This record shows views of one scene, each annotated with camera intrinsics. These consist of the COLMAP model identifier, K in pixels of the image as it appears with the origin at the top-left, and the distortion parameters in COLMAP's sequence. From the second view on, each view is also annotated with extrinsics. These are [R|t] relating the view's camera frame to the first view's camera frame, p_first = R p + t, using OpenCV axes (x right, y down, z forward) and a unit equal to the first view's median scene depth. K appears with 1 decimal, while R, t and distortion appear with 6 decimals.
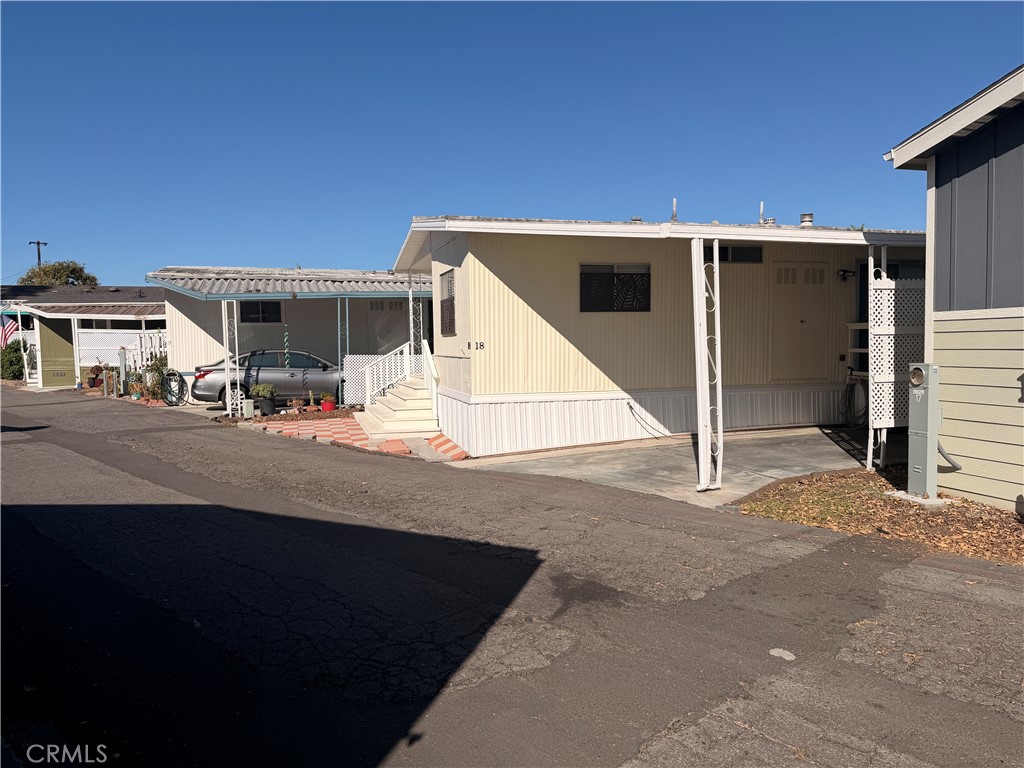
lens RADIAL K [[720.1, 0, 512.0], [0, 720.1, 384.0], [0, 0, 1]] dist [0.086595, -0.129135]
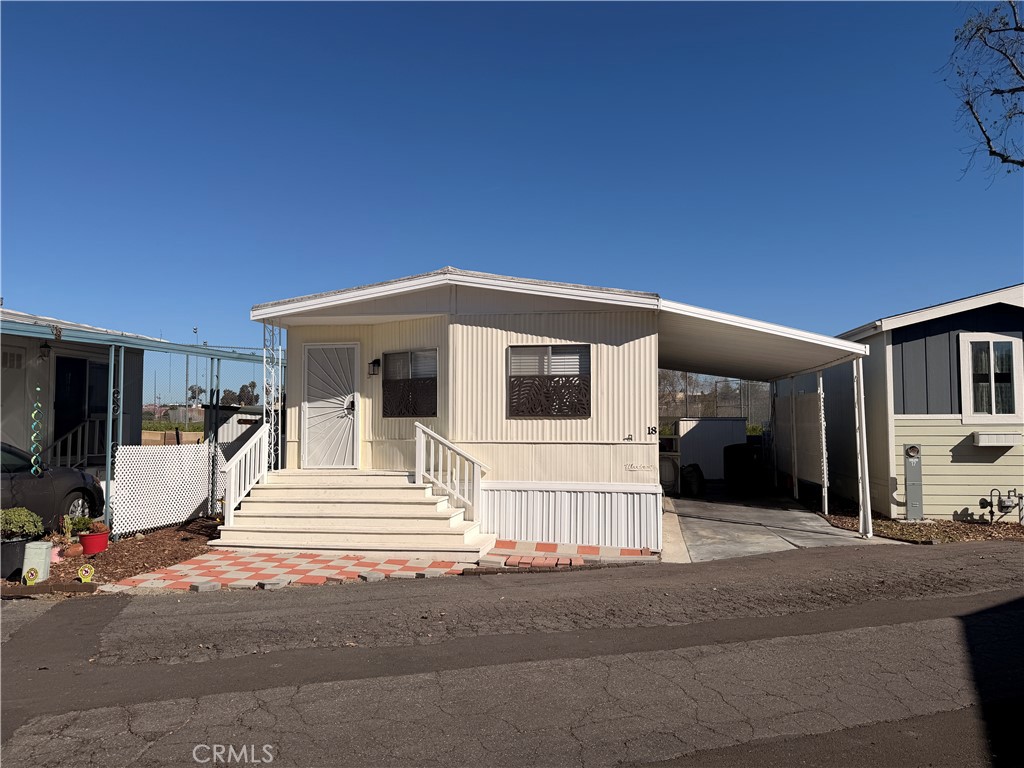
lens RADIAL K [[741.6, 0, 509.7], [0, 741.6, 390.3], [0, 0, 1]] dist [0.134985, -0.232175]
pose [[0.421114, 0.057357, 0.905193, -1.470662], [0.044487, 0.995491, -0.083775, -0.045876], [-0.905916, 0.075548, 0.416663, 1.080843]]
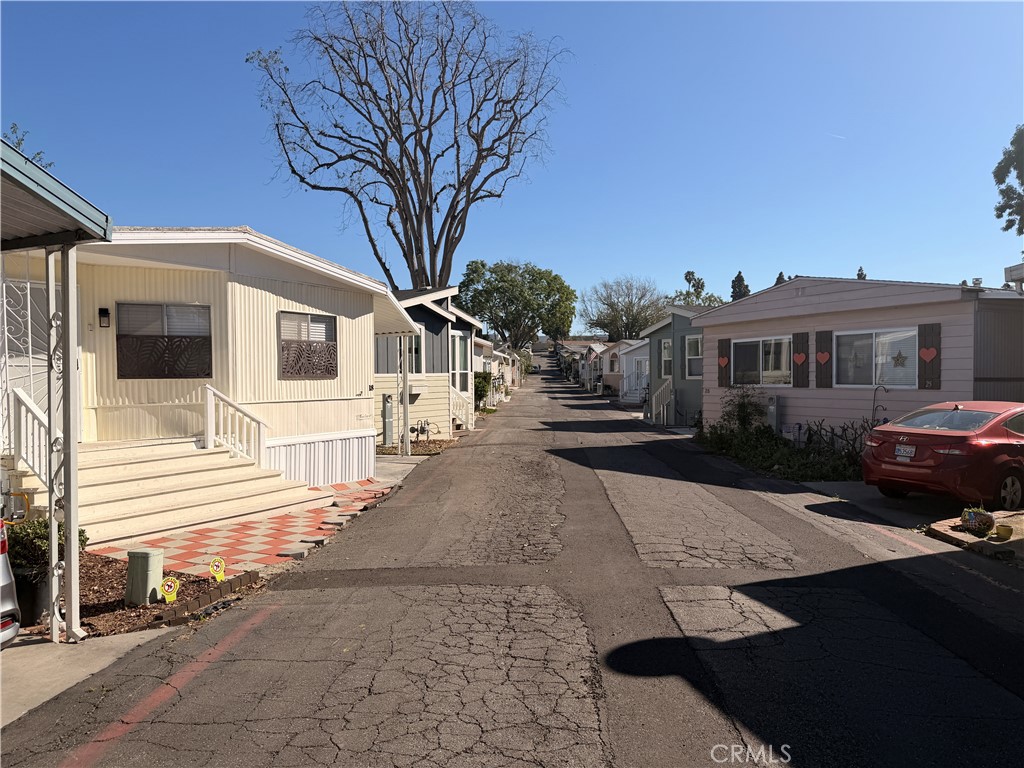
lens RADIAL K [[720.1, 0, 512.0], [0, 720.1, 384.0], [0, 0, 1]] dist [0.086595, -0.129135]
pose [[-0.678993, 0.008297, 0.734098, -1.592487], [0.055688, 0.997637, 0.040232, -0.136982], [-0.732029, 0.068198, -0.677851, 2.363296]]
